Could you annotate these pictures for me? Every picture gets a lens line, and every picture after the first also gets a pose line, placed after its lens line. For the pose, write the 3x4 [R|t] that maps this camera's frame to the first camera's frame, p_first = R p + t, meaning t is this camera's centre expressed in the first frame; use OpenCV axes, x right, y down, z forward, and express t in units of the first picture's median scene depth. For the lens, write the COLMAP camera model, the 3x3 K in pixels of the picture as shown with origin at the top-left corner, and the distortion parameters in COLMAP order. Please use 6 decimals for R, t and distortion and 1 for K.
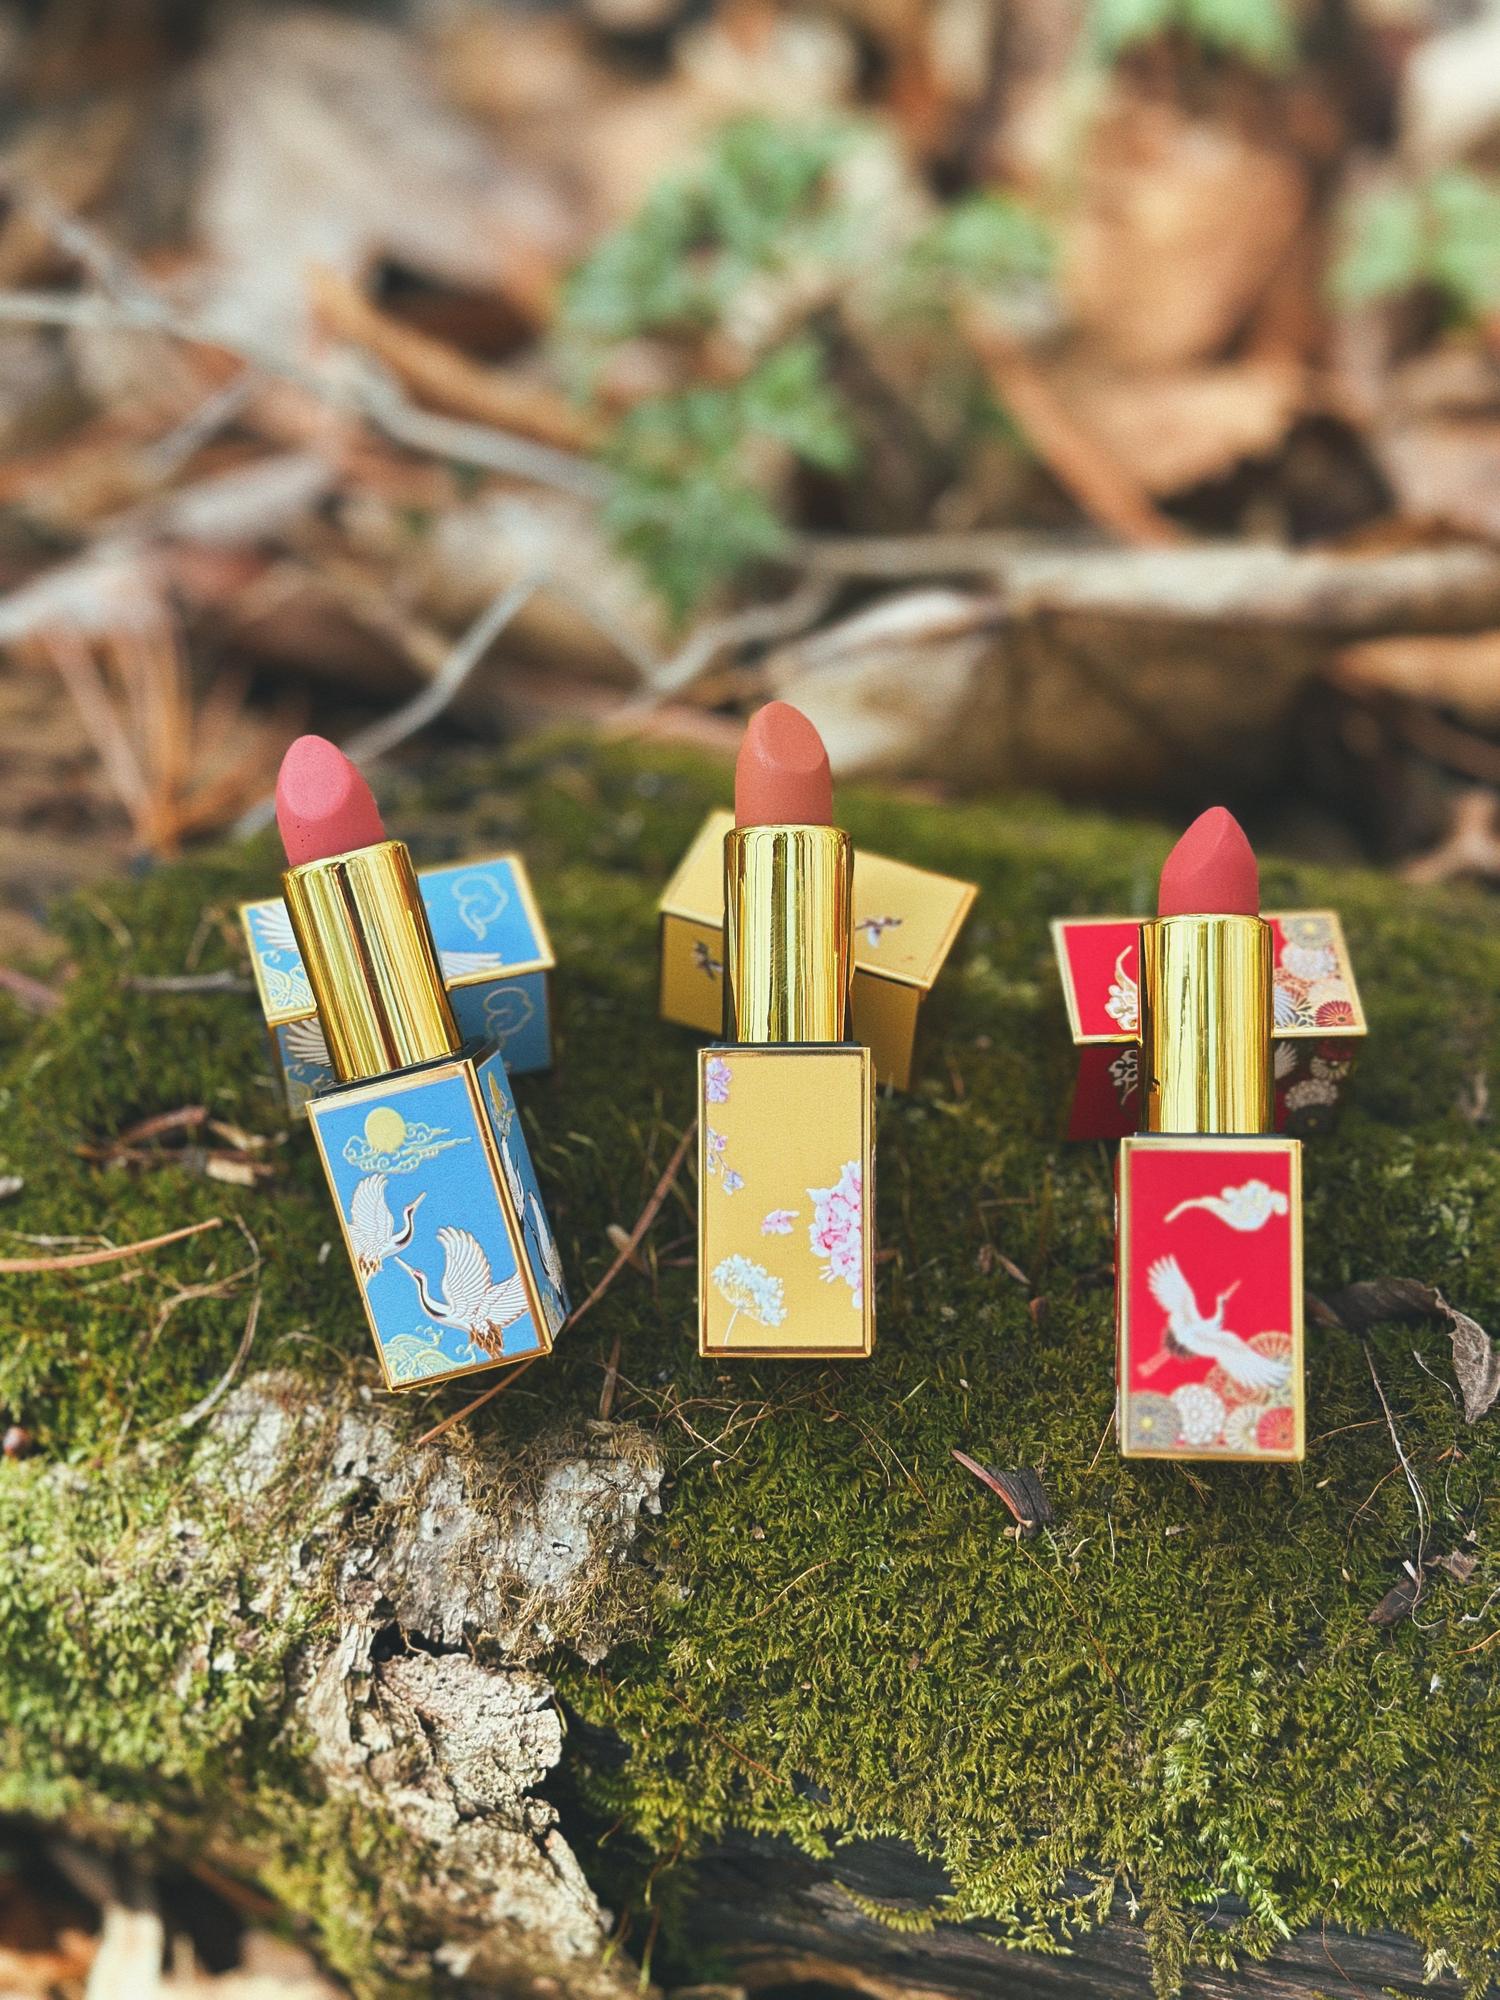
lens RADIAL K [[2791.8, 0, 743.1], [0, 2791.8, 993.7], [0, 0, 1]] dist [0.099372, 0.000000]
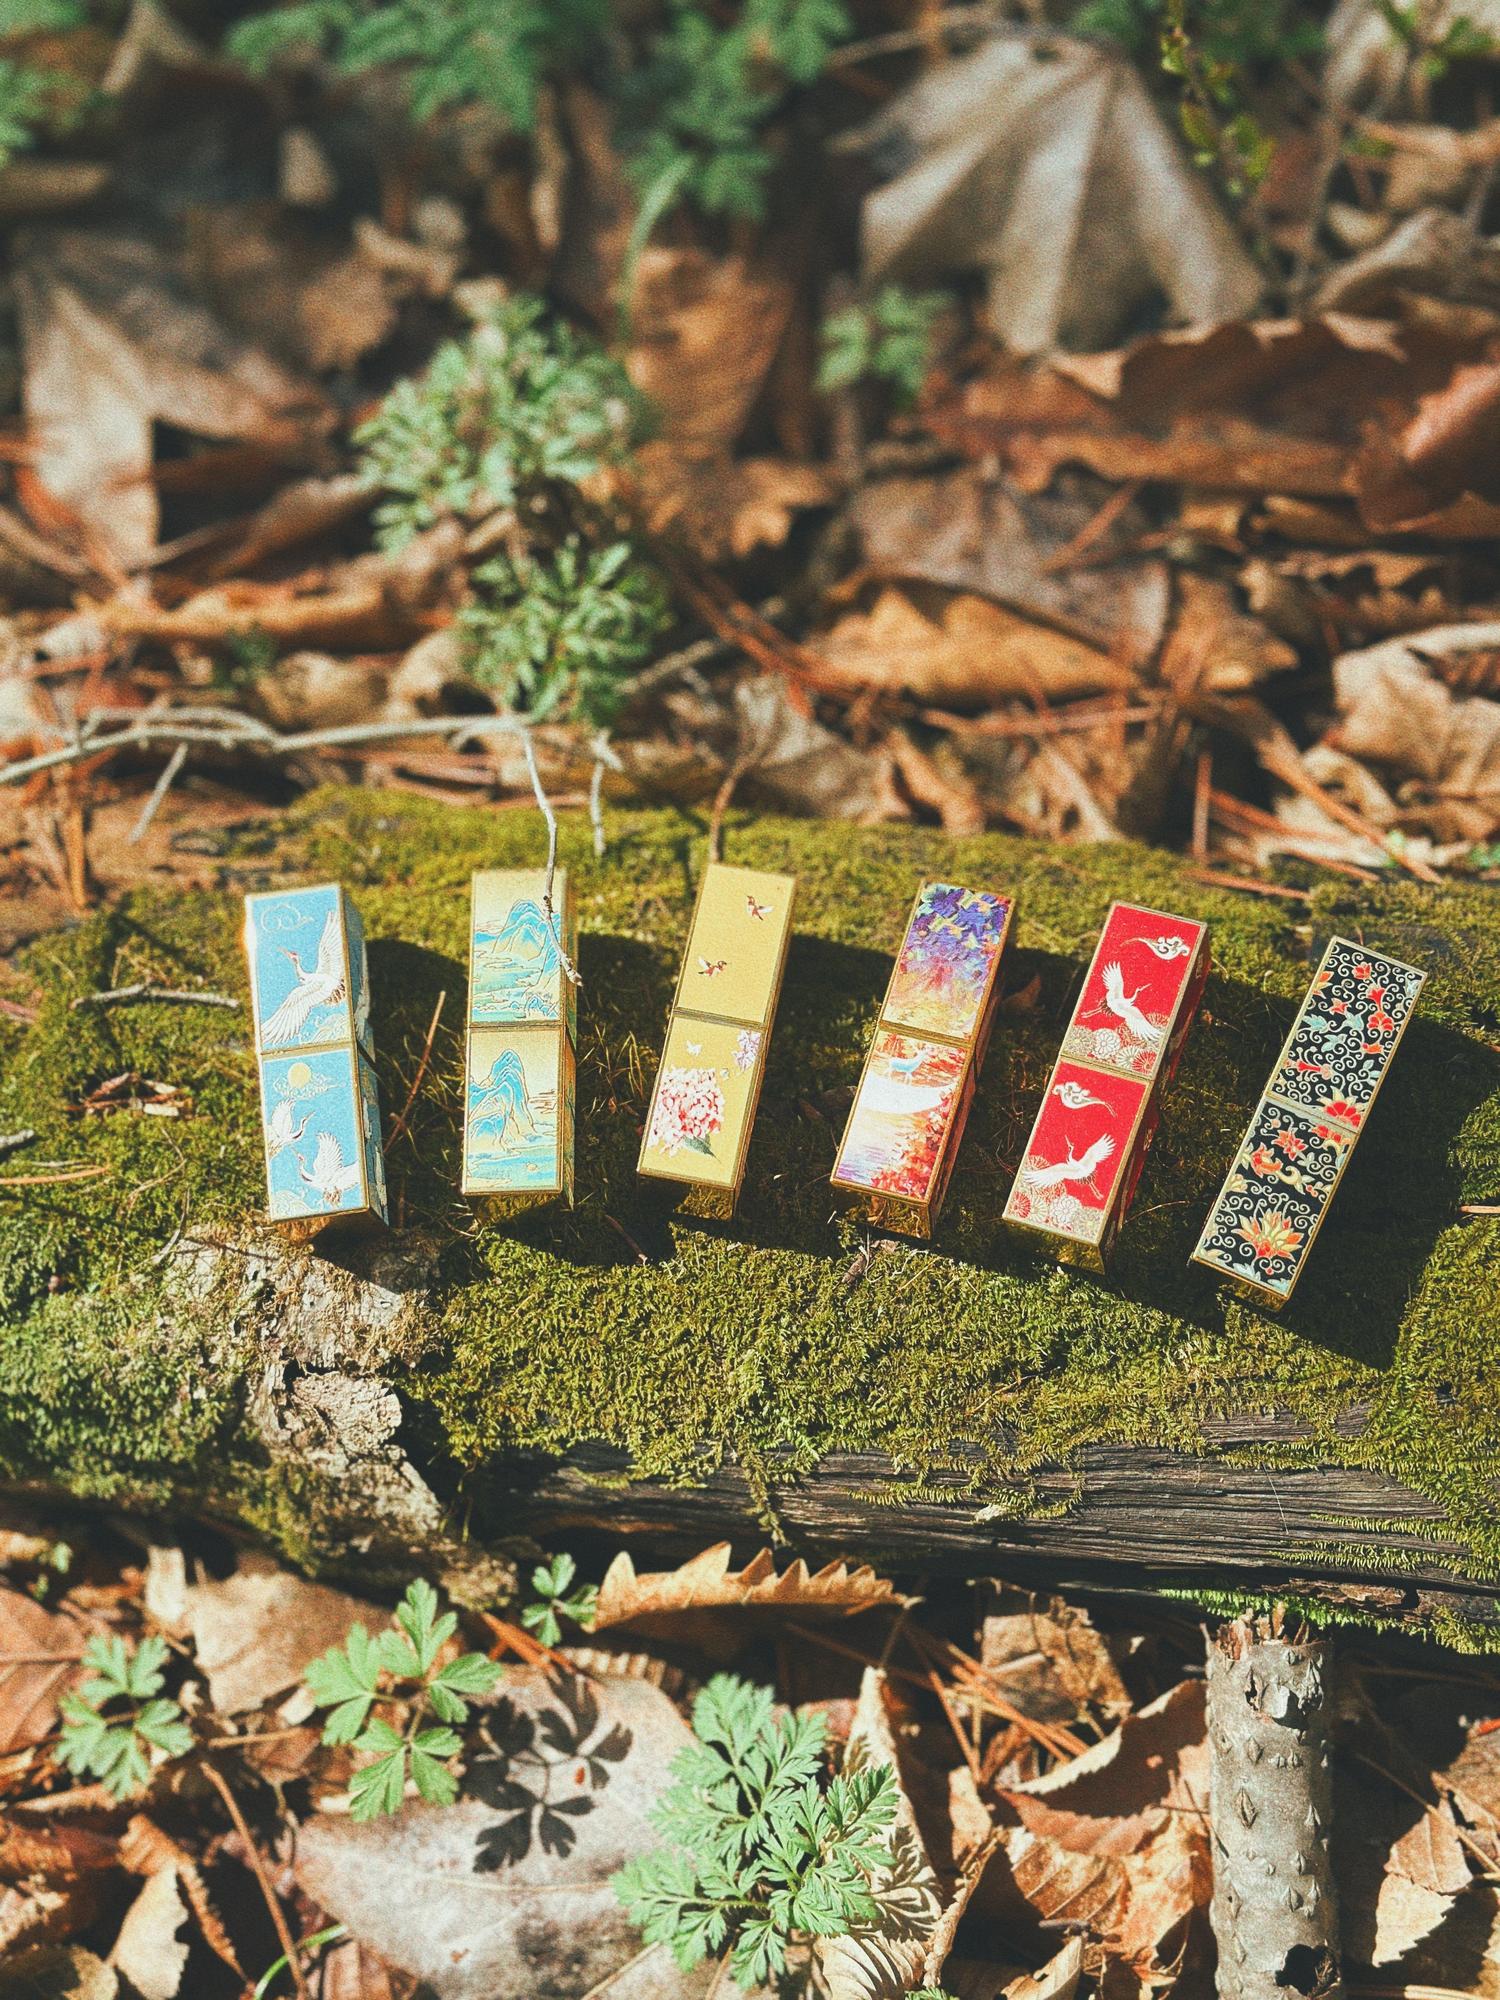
lens RADIAL K [[2791.8, 0, 761.7], [0, 2791.8, 1006.5], [0, 0, 1]] dist [0.099372, 0.000000]
pose [[0.990862, -0.128873, 0.039813, 0.118599], [0.123433, 0.985362, 0.117587, -0.155384], [-0.054384, -0.111598, 0.992264, -0.695681]]
